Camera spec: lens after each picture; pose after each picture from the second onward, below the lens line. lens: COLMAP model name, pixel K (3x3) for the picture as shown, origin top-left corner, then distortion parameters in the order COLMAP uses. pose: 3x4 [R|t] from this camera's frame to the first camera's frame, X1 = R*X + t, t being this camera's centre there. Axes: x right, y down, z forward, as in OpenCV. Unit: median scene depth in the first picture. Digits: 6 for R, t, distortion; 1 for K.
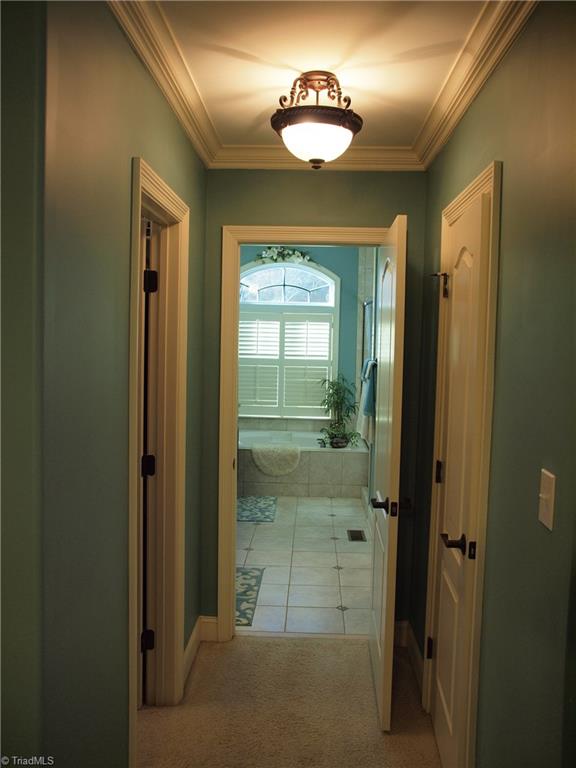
lens RADIAL K [[637.5, 0, 286.8], [0, 637.5, 383.8], [0, 0, 1]] dist [-0.055193, 0.005047]
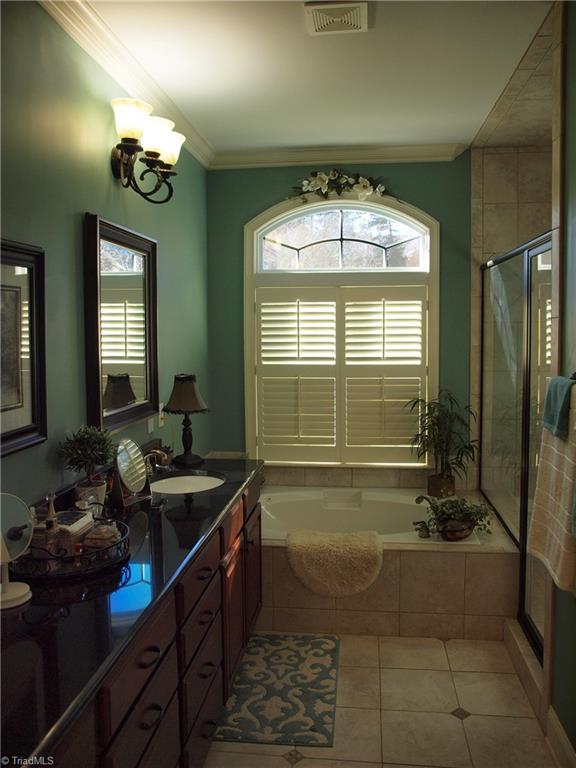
lens RADIAL K [[637.5, 0, 290.7], [0, 637.5, 380.9], [0, 0, 1]] dist [-0.055193, 0.005047]
pose [[0.996218, -0.024204, -0.083446, -0.005261], [0.025181, 0.999626, 0.010673, -0.032475], [0.083156, -0.012733, 0.996455, 0.418476]]
